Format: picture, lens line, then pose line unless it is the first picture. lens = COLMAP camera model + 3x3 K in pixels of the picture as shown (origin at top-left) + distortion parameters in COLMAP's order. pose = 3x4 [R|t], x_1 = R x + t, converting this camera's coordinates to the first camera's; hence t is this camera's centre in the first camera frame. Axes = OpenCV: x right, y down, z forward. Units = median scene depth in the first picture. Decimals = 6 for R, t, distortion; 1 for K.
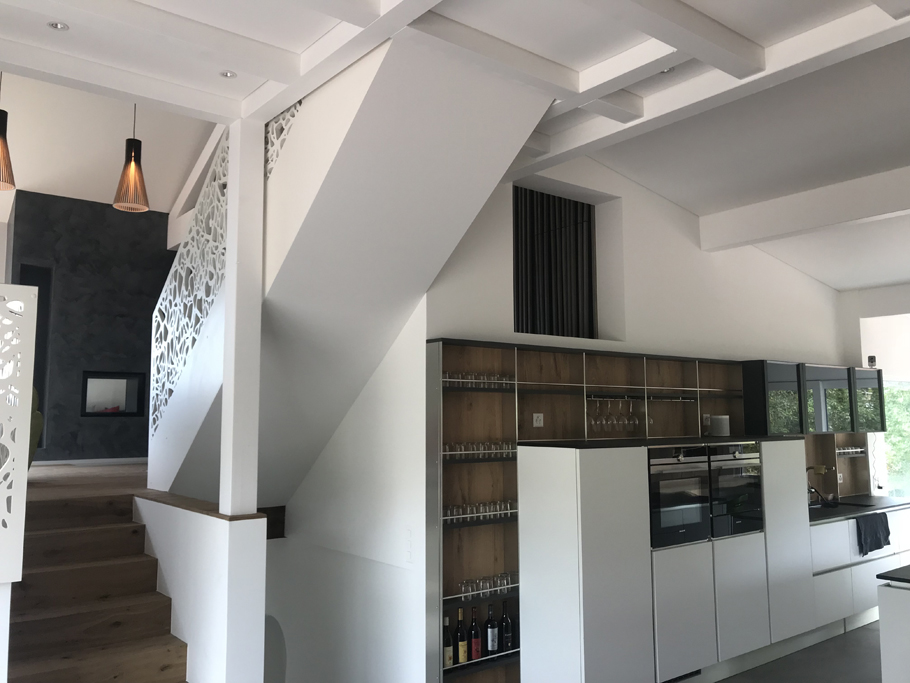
lens RADIAL K [[751.5, 0, 453.4], [0, 751.5, 339.4], [0, 0, 1]] dist [0.020685, 0.003705]
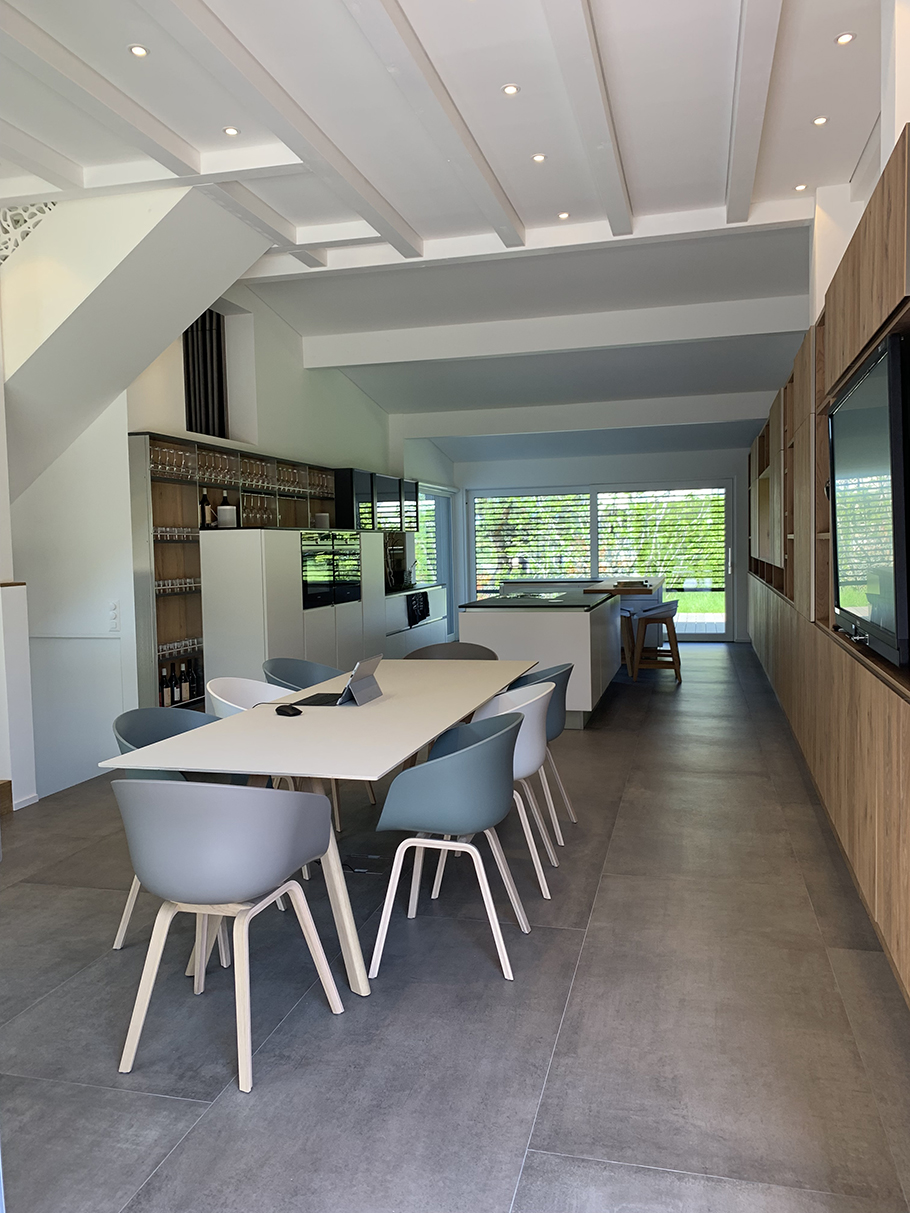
lens RADIAL K [[934.5, 0, 464.5], [0, 934.5, 613.3], [0, 0, 1]] dist [0.010953, -0.013972]
pose [[0.793690, -0.056290, 0.605712, -0.482859], [-0.045440, 0.987442, 0.151306, 0.030978], [-0.606623, -0.147614, 0.781165, -0.406956]]
